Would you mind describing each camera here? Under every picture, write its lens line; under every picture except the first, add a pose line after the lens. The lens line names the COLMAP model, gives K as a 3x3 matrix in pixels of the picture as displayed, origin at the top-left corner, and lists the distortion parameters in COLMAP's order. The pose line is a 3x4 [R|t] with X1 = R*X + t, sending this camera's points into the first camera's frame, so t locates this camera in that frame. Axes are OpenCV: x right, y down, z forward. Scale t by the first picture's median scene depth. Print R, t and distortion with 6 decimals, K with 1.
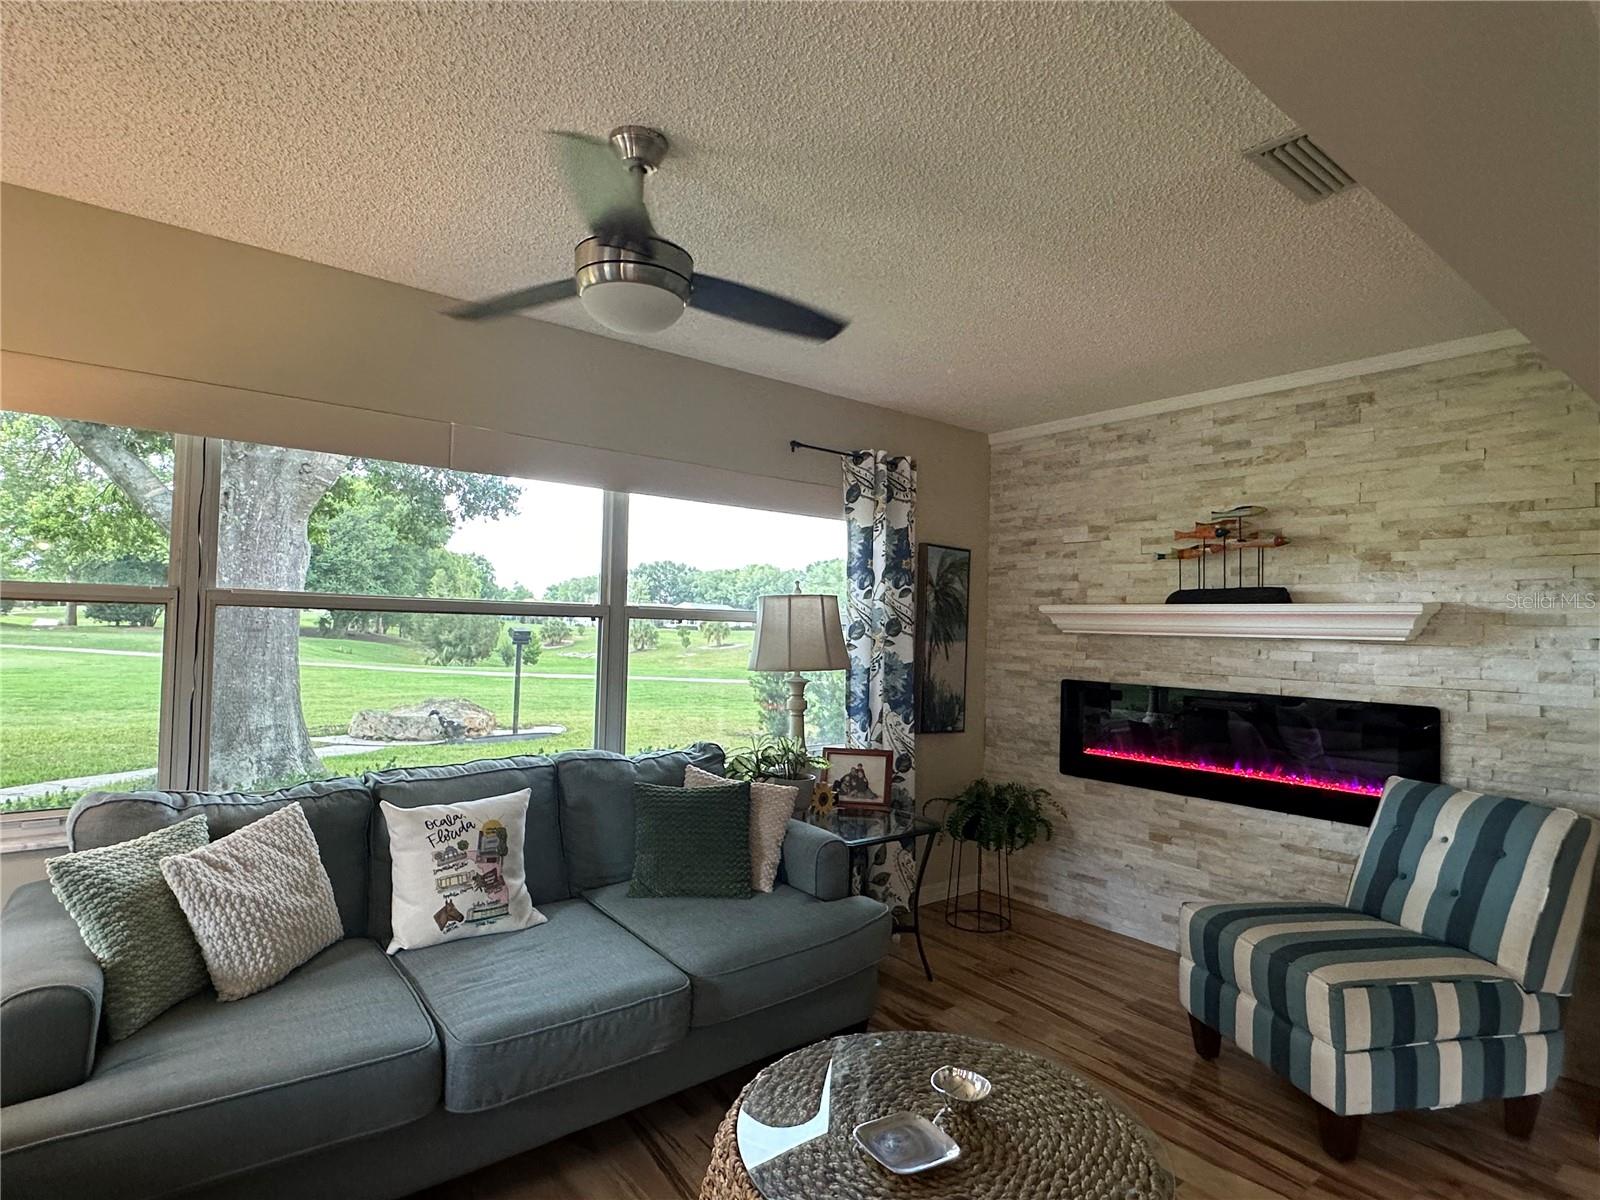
lens RADIAL K [[851.4, 0, 795.7], [0, 851.4, 606.9], [0, 0, 1]] dist [-0.002777, -0.000570]
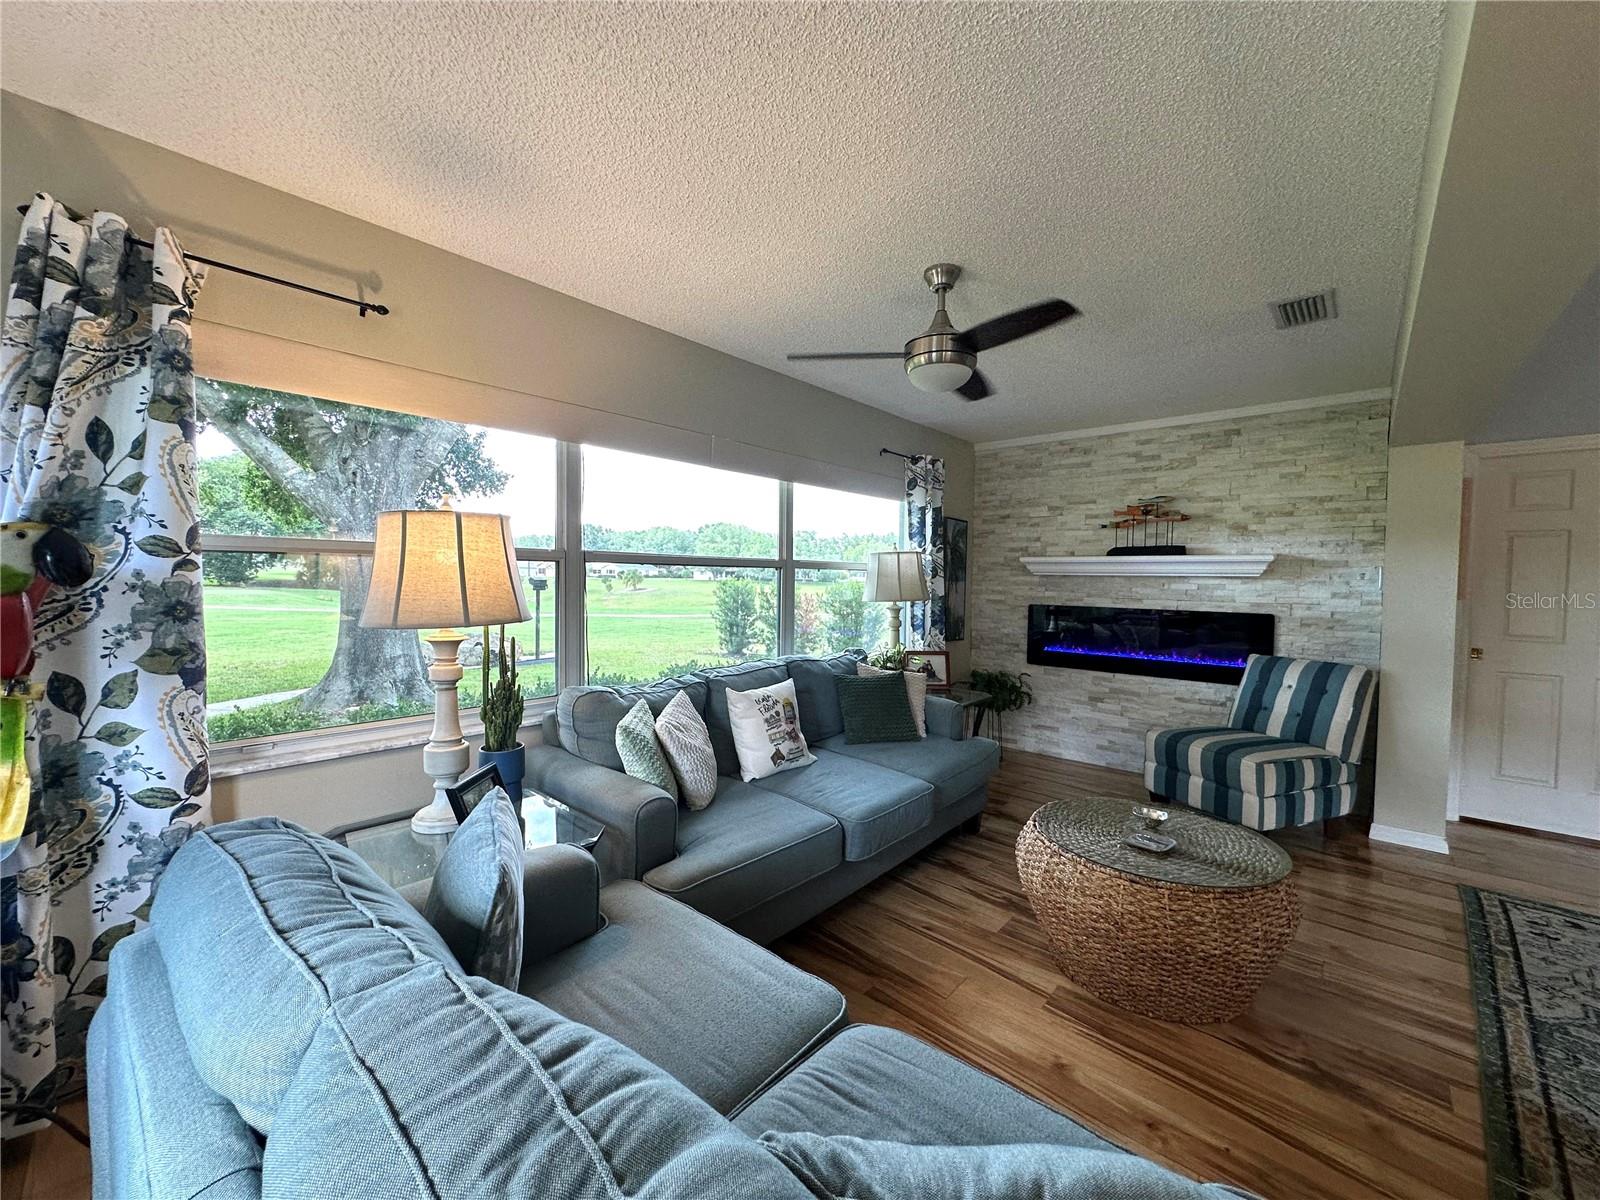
lens RADIAL K [[638.2, 0, 798.4], [0, 638.2, 601.3], [0, 0, 1]] dist [-0.002311, 0.000218]
pose [[0.985069, -0.019775, 0.171021, -0.357781], [0.008374, 0.997709, 0.067132, -0.003689], [-0.171957, -0.064698, 0.982978, -0.099159]]
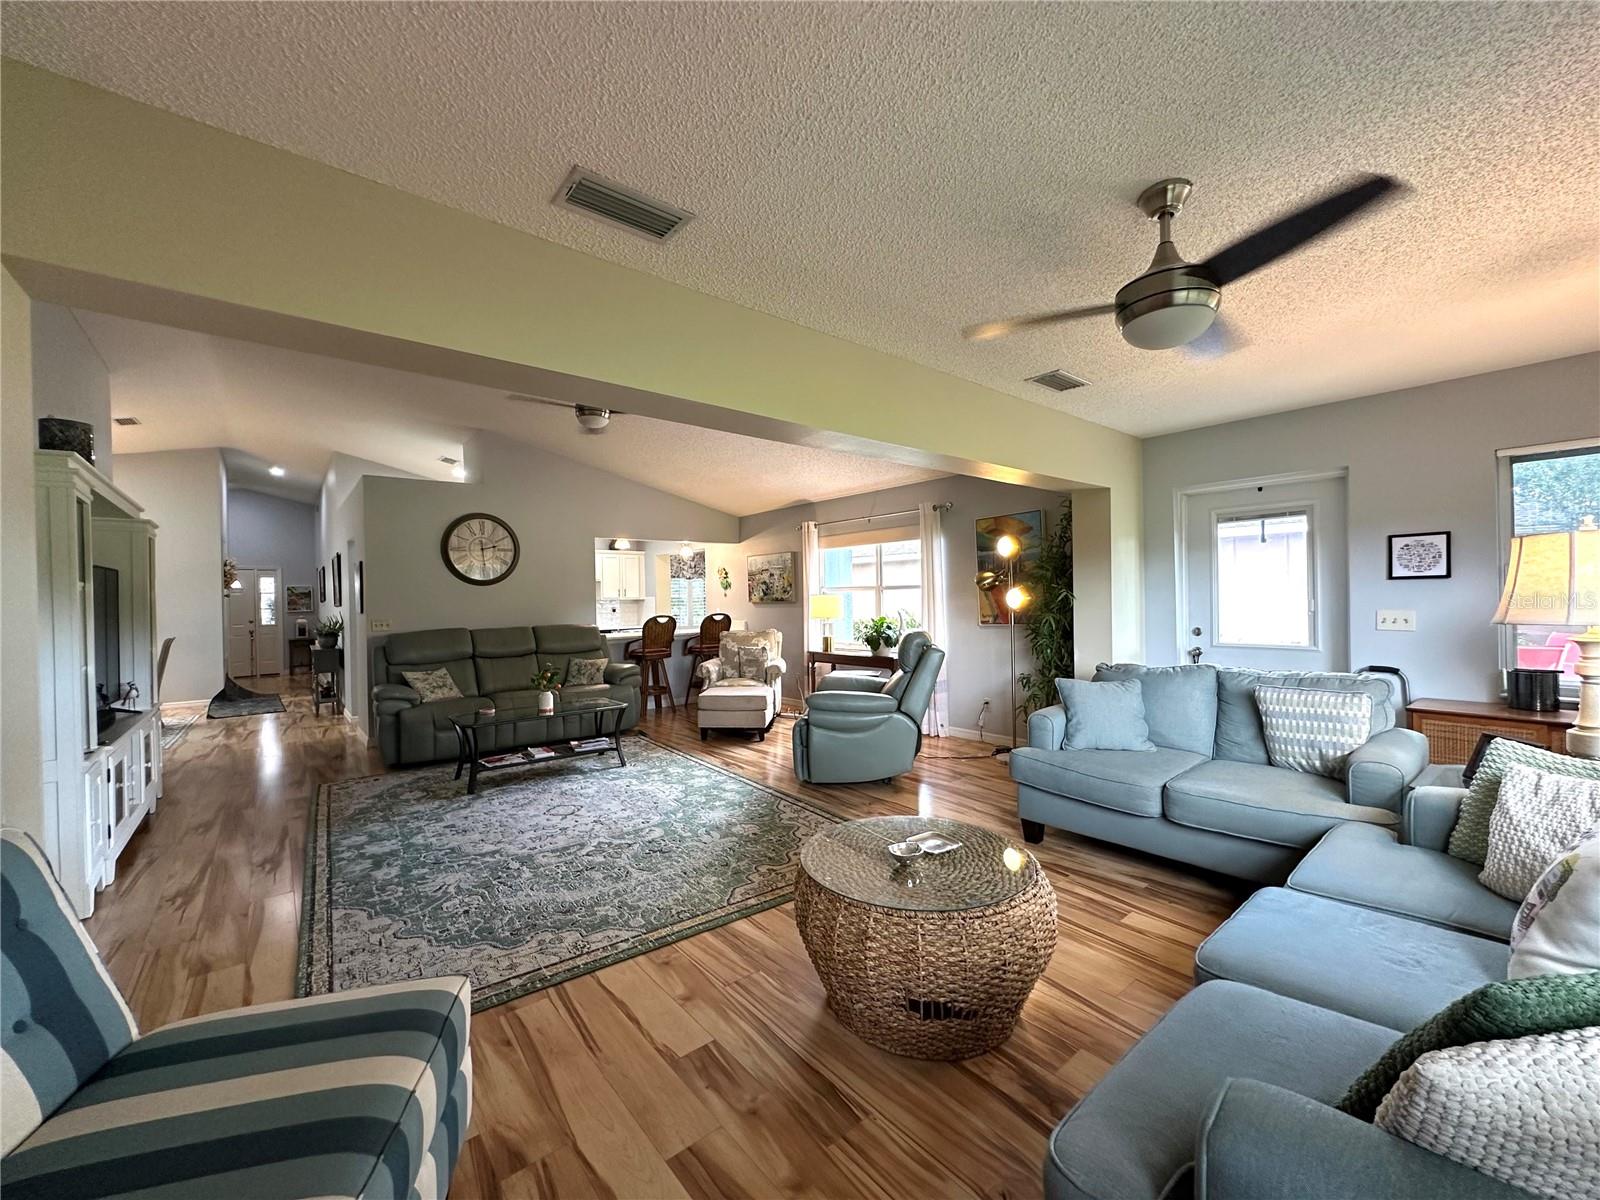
lens RADIAL K [[638.2, 0, 798.4], [0, 638.2, 601.3], [0, 0, 1]] dist [-0.002311, 0.000218]
pose [[-0.999820, -0.010996, -0.015437, 0.194220], [-0.010665, 0.999714, -0.021389, 0.040920], [0.015668, -0.021220, -0.999652, 1.018626]]
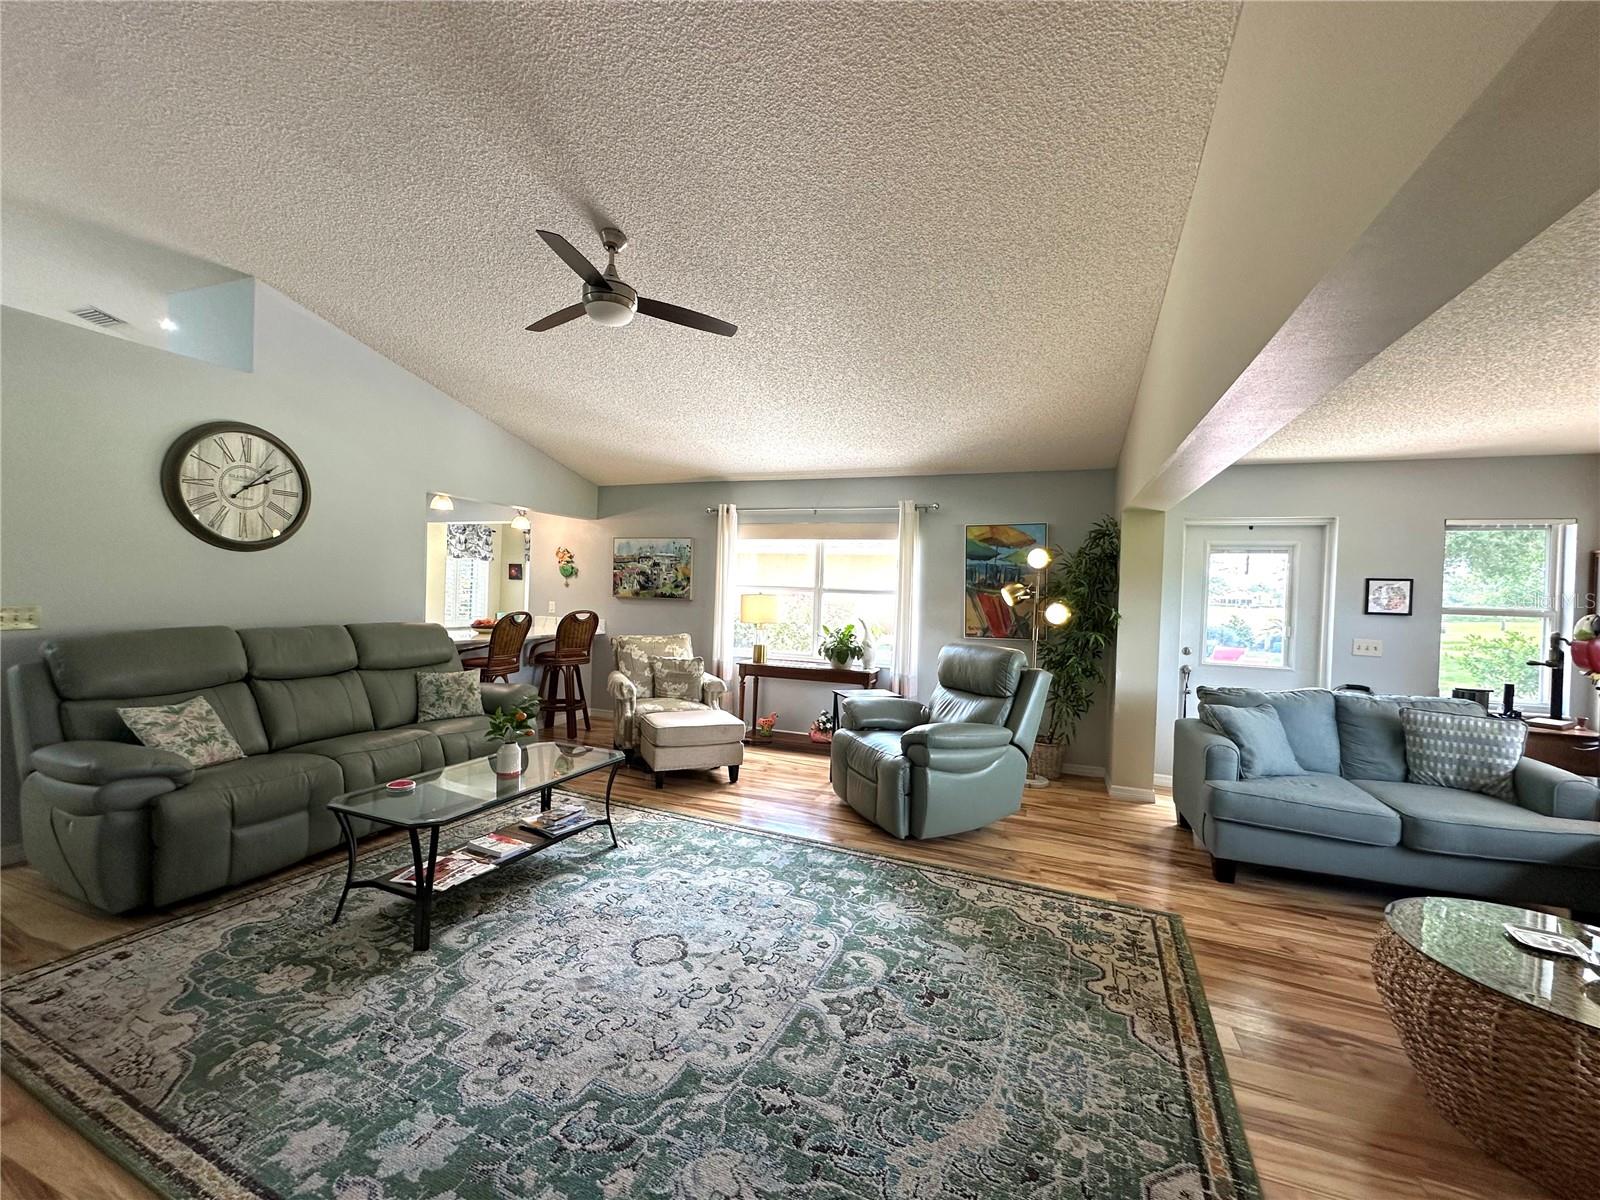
lens RADIAL K [[645.1, 0, 797.9], [0, 645.1, 602.2], [0, 0, 1]] dist [-0.001823, 0.000426]
pose [[-0.859870, -0.052304, -0.507826, 0.823516], [-0.046466, 0.998627, -0.024175, 0.033001], [0.508394, 0.002809, -0.861120, 0.541062]]
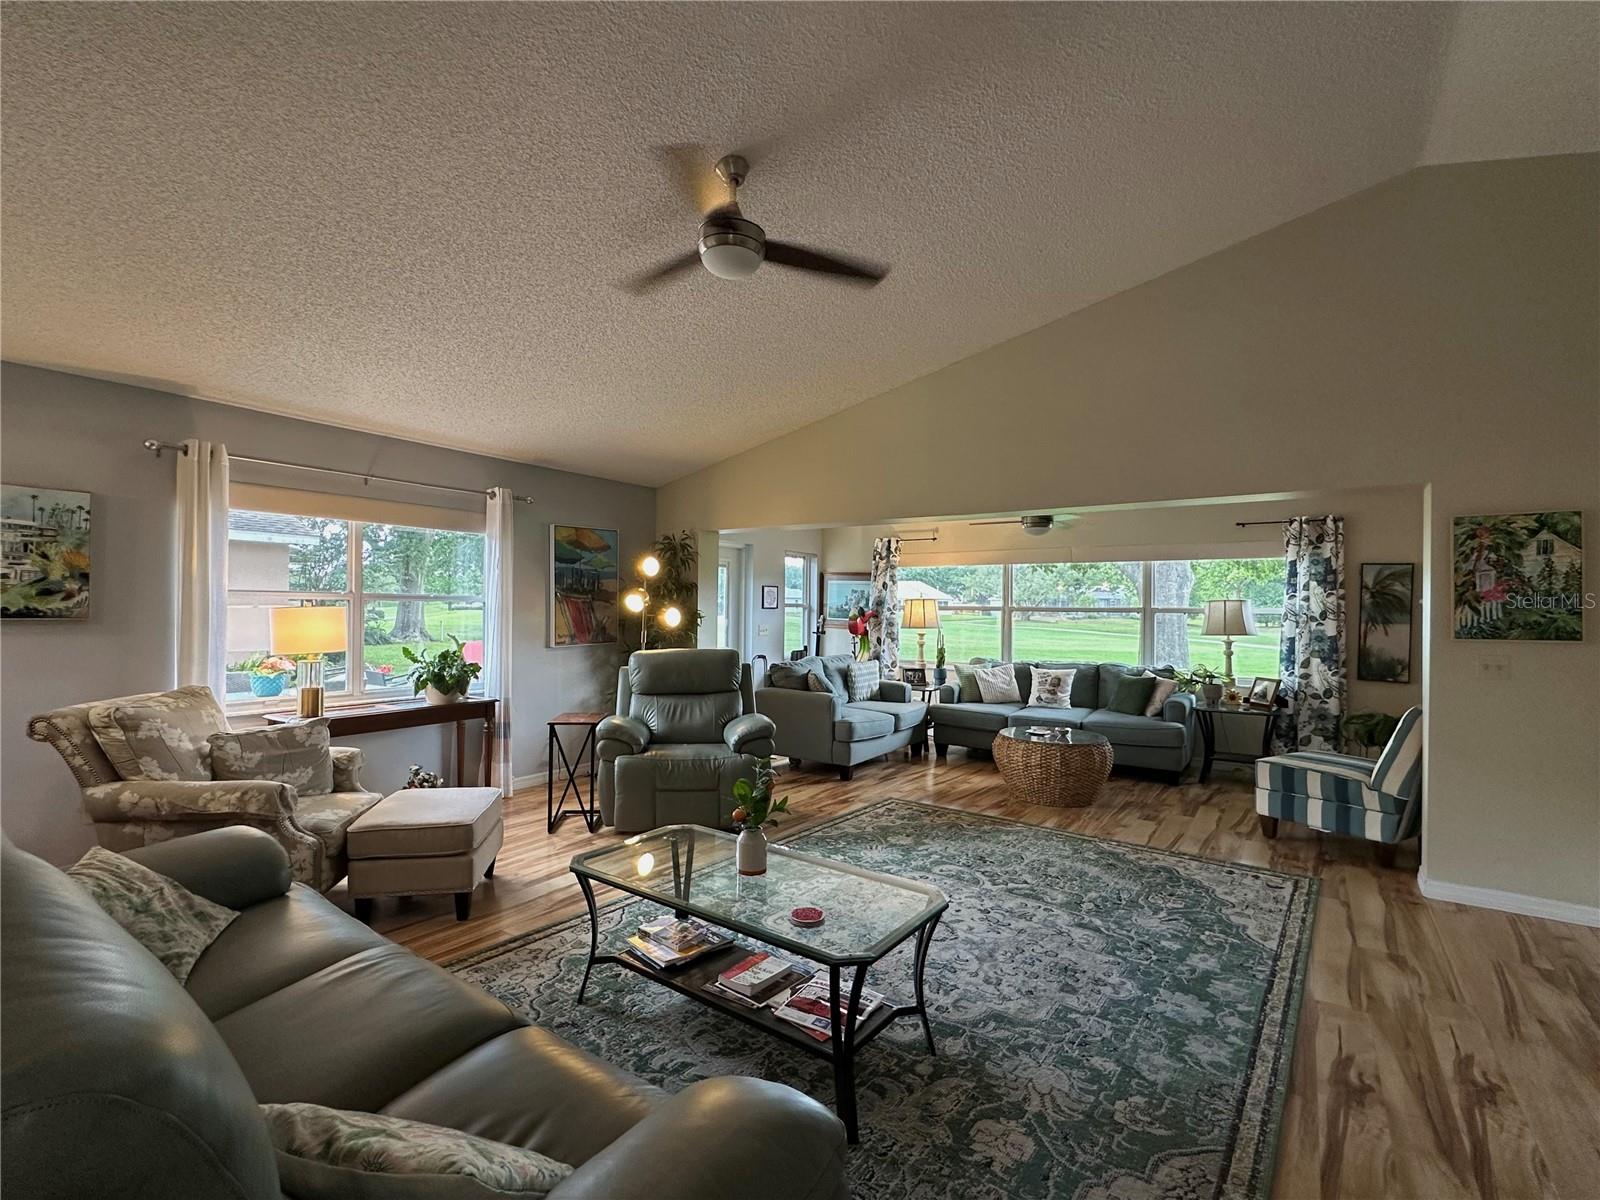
lens RADIAL K [[736.6, 0, 797.5], [0, 736.6, 604.1], [0, 0, 1]] dist [-0.003322, -0.000480]
pose [[0.289896, -0.029876, -0.956592, 1.386794], [0.019963, 0.999484, -0.025165, 0.019623], [0.956850, -0.011801, 0.290343, -0.516319]]
